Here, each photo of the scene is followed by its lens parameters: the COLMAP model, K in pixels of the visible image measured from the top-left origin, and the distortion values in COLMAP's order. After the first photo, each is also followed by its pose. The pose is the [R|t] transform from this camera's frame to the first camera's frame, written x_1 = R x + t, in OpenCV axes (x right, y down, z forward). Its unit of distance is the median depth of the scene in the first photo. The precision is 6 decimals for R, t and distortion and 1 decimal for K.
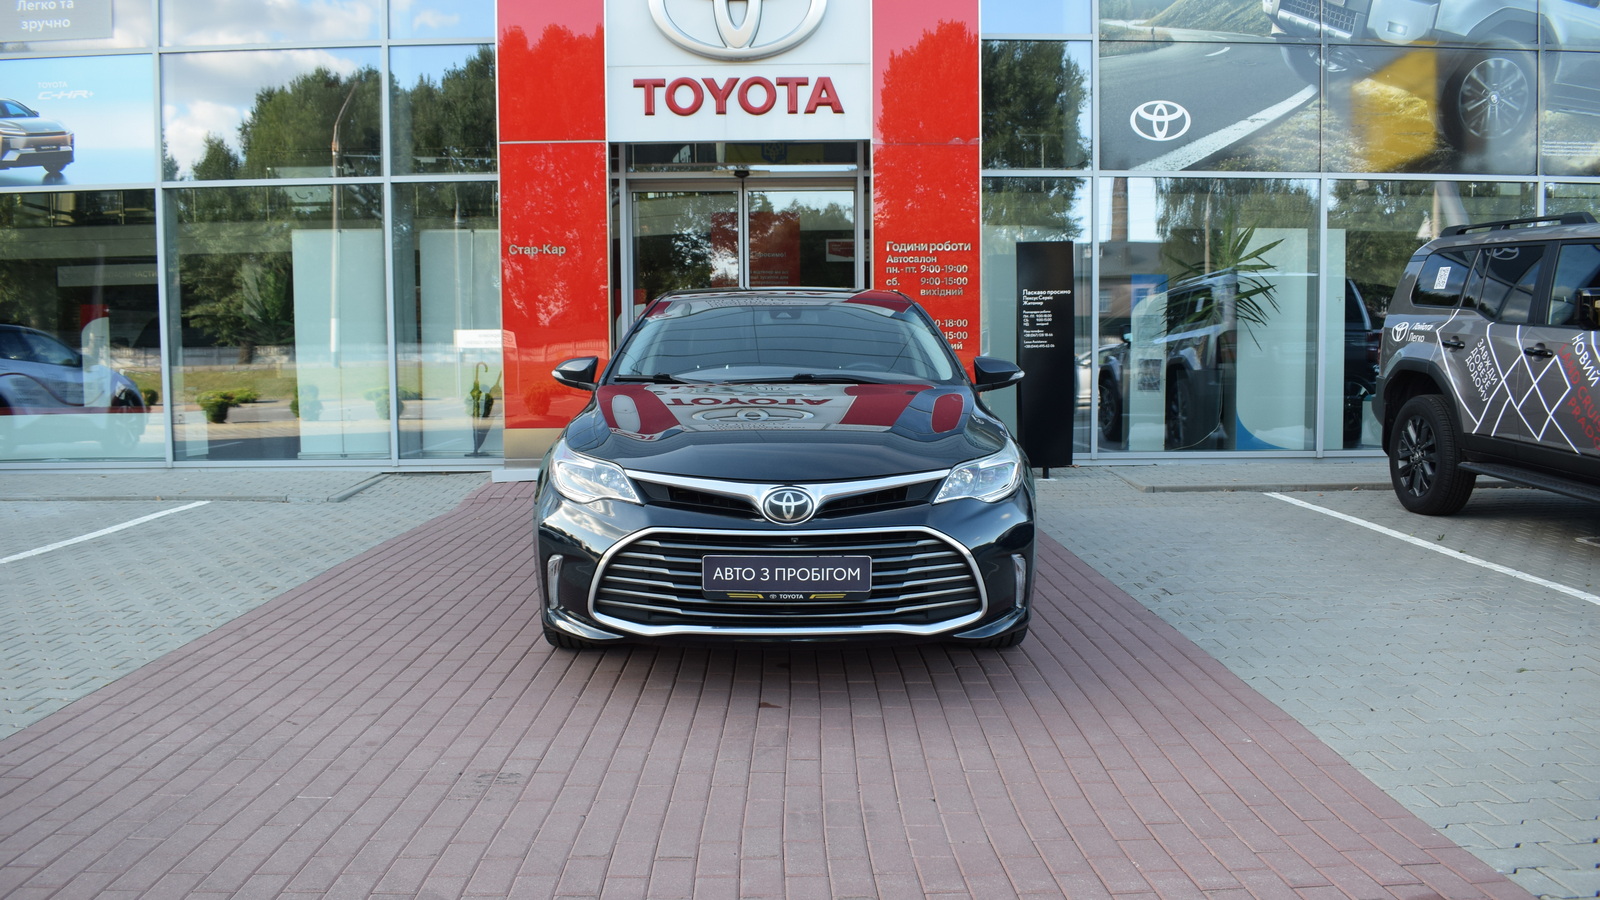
lens RADIAL K [[1253.9, 0, 804.4], [0, 1253.9, 447.0], [0, 0, 1]] dist [-0.097049, 0.017492]
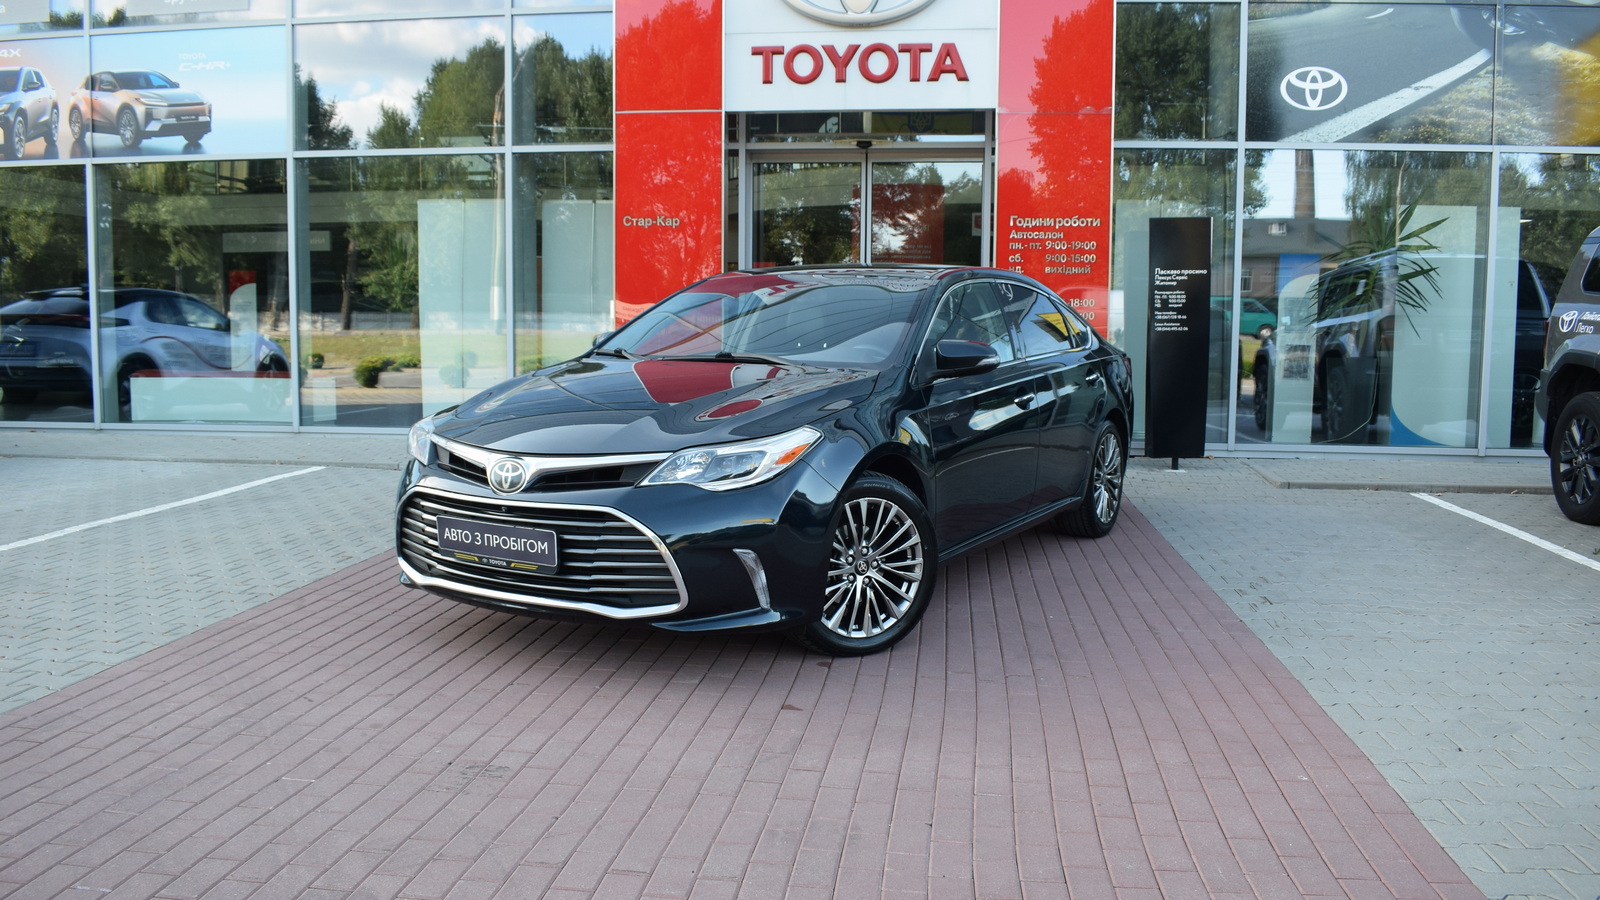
lens RADIAL K [[1270.7, 0, 804.2], [0, 1270.7, 447.3], [0, 0, 1]] dist [-0.097182, 0.017313]
pose [[0.990888, 0.029314, -0.131460, 0.041945], [-0.026756, 0.999418, 0.021182, -0.004455], [0.132005, -0.017472, 0.991095, 0.022314]]
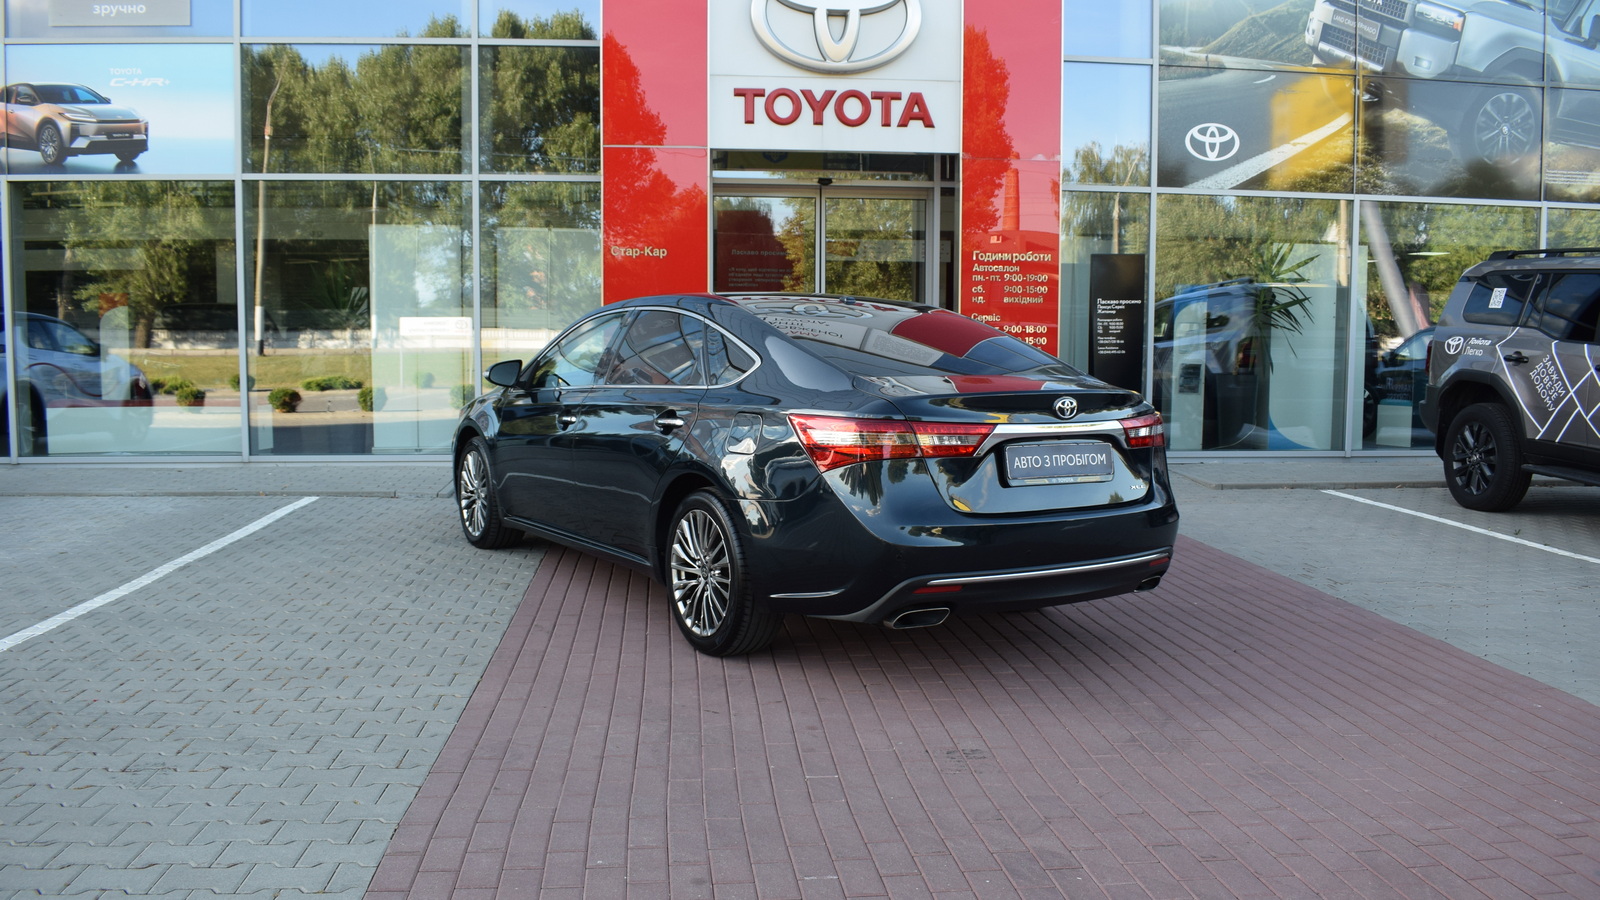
lens RADIAL K [[1253.9, 0, 804.4], [0, 1253.9, 447.0], [0, 0, 1]] dist [-0.097049, 0.017492]
pose [[0.995843, 0.005483, 0.090926, -0.171593], [-0.006238, 0.999948, 0.008018, -0.006597], [-0.090878, -0.008552, 0.995825, -0.037440]]
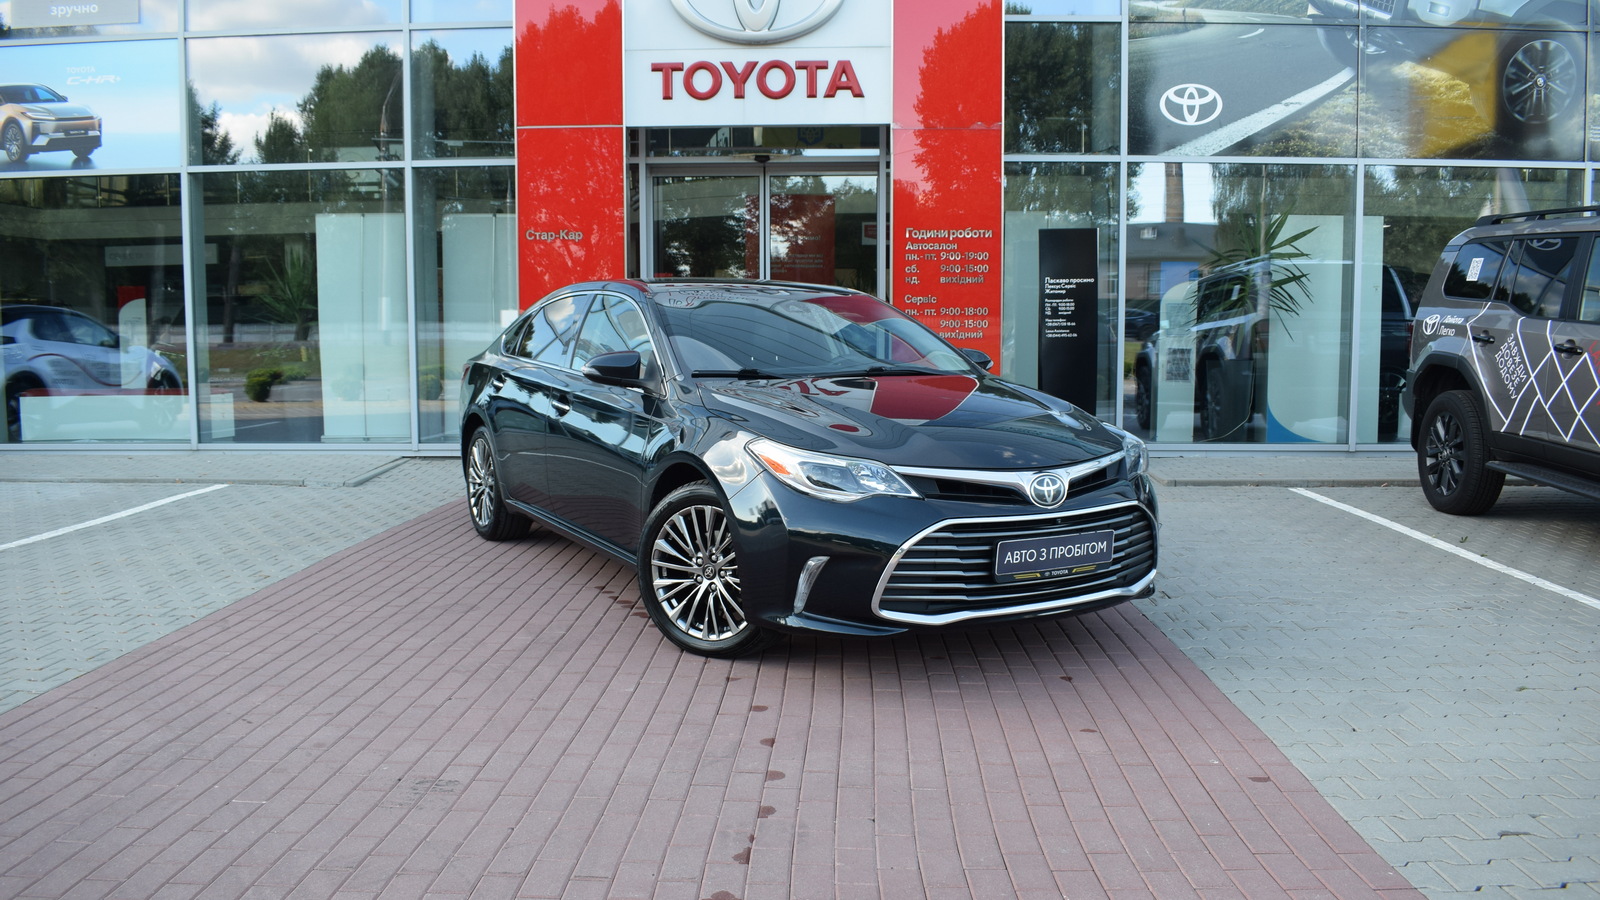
lens RADIAL K [[1253.9, 0, 804.4], [0, 1253.9, 447.0], [0, 0, 1]] dist [-0.097049, 0.017492]
pose [[0.999031, 0.010195, -0.042816, 0.029716], [-0.009499, 0.999820, 0.016445, -0.007438], [0.042976, -0.016022, 0.998948, 0.011336]]
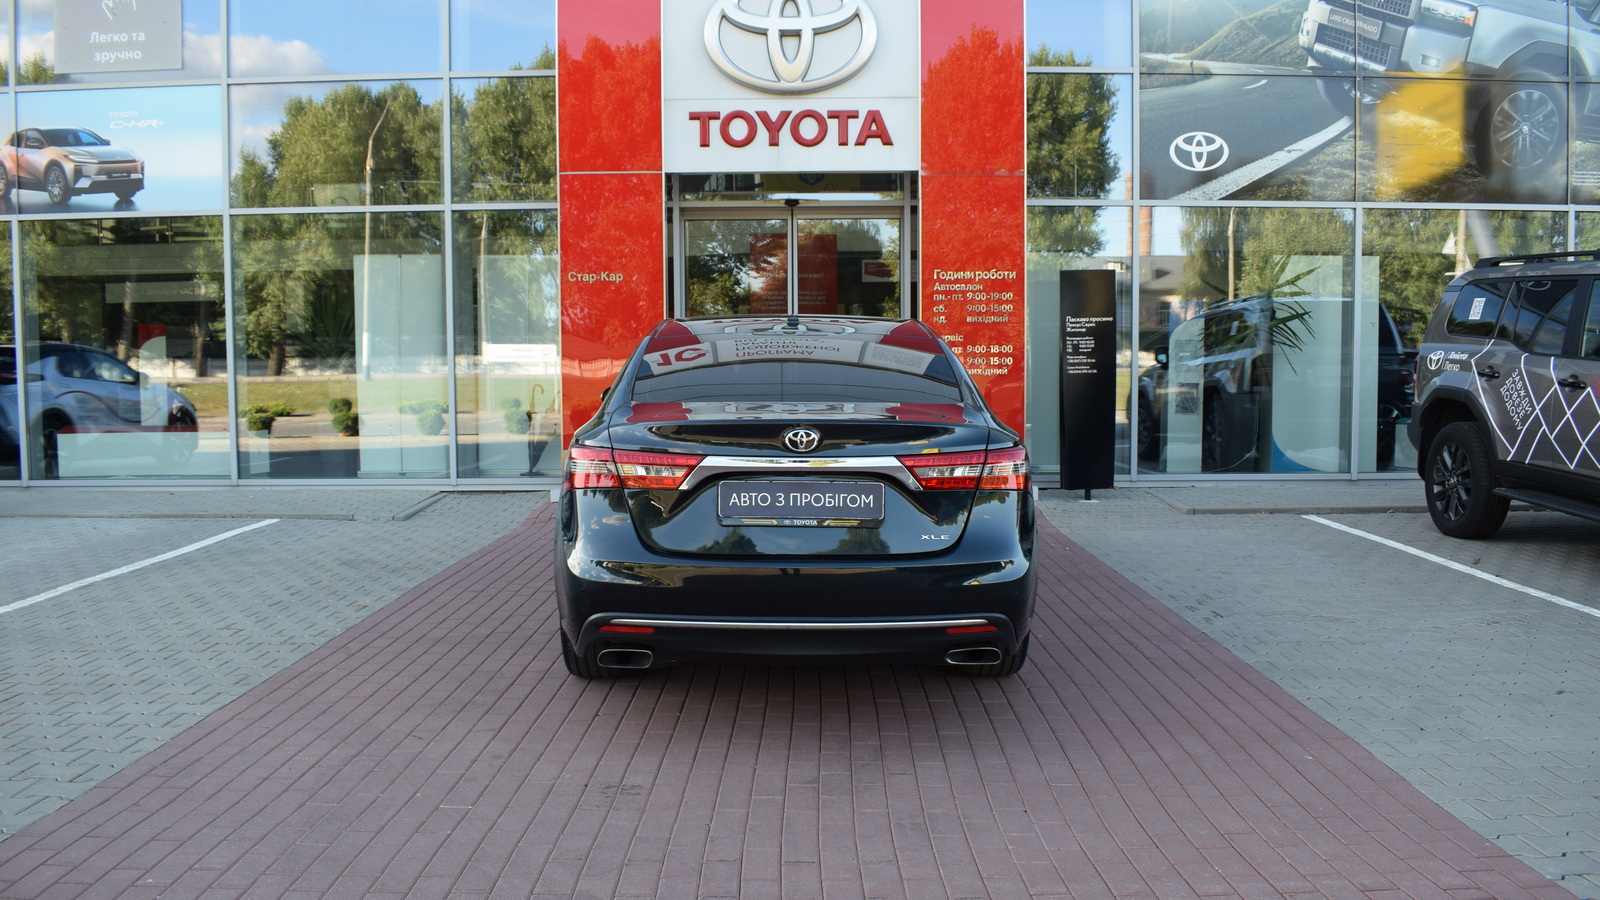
lens RADIAL K [[1253.9, 0, 804.4], [0, 1253.9, 447.0], [0, 0, 1]] dist [-0.097049, 0.017492]
pose [[0.999871, 0.003604, -0.015628, -0.024615], [-0.003752, 0.999948, -0.009448, -0.008073], [0.015593, 0.009505, 0.999833, -0.030966]]
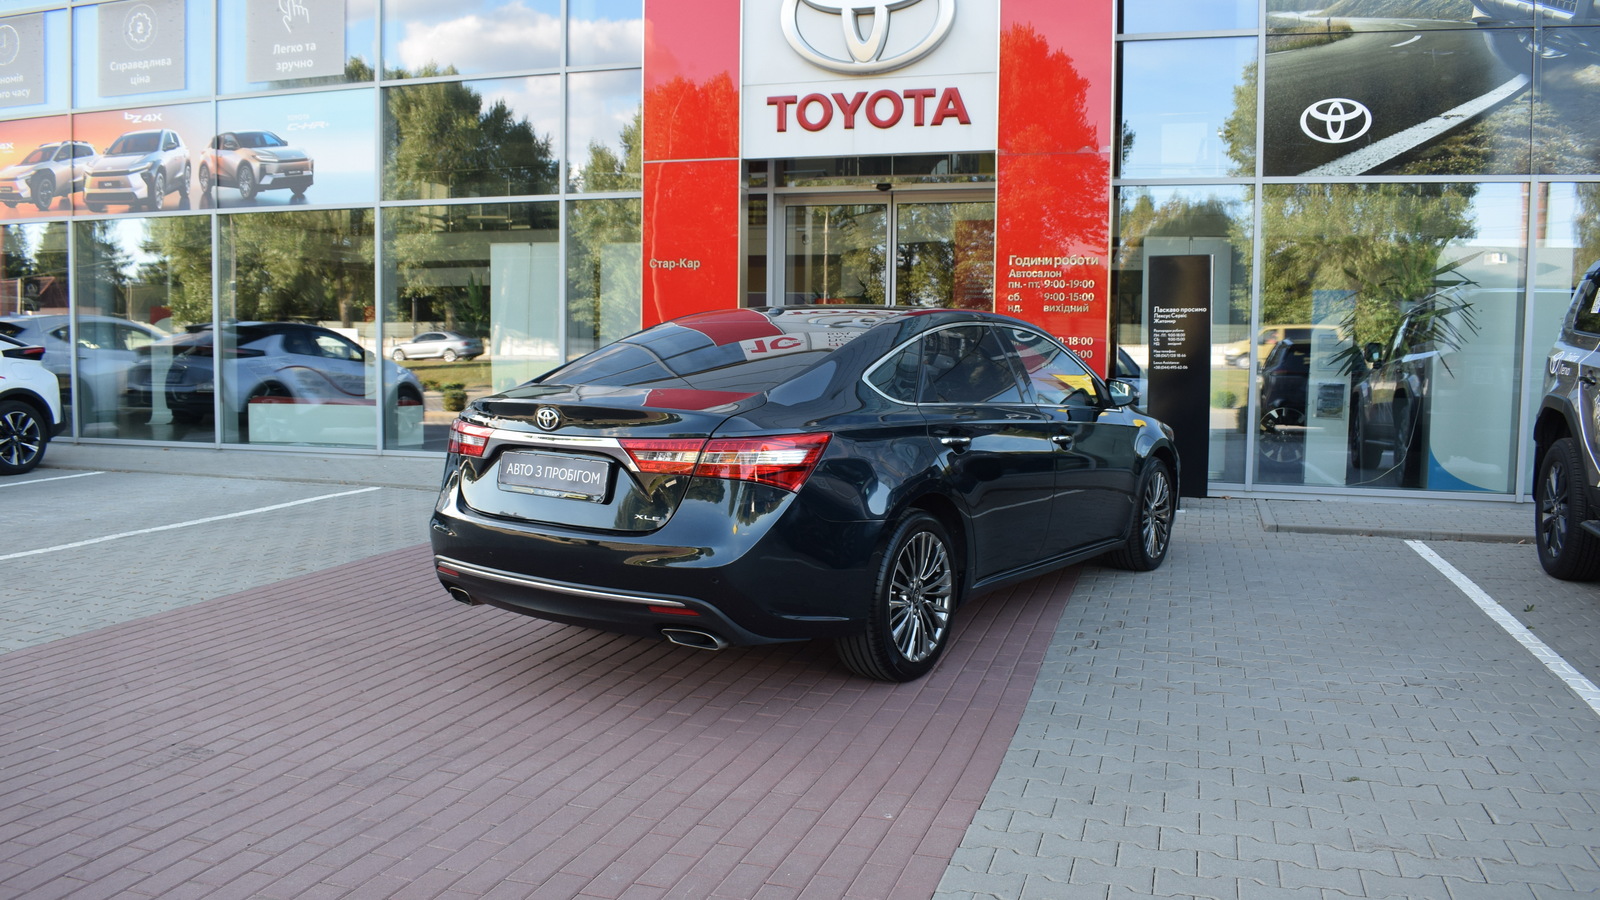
lens RADIAL K [[1253.9, 0, 804.4], [0, 1253.9, 447.0], [0, 0, 1]] dist [-0.097049, 0.017492]
pose [[0.952046, 0.042546, -0.302982, 0.214191], [-0.042619, 0.999071, 0.006373, -0.015836], [0.302971, 0.006846, 0.952975, 0.033463]]
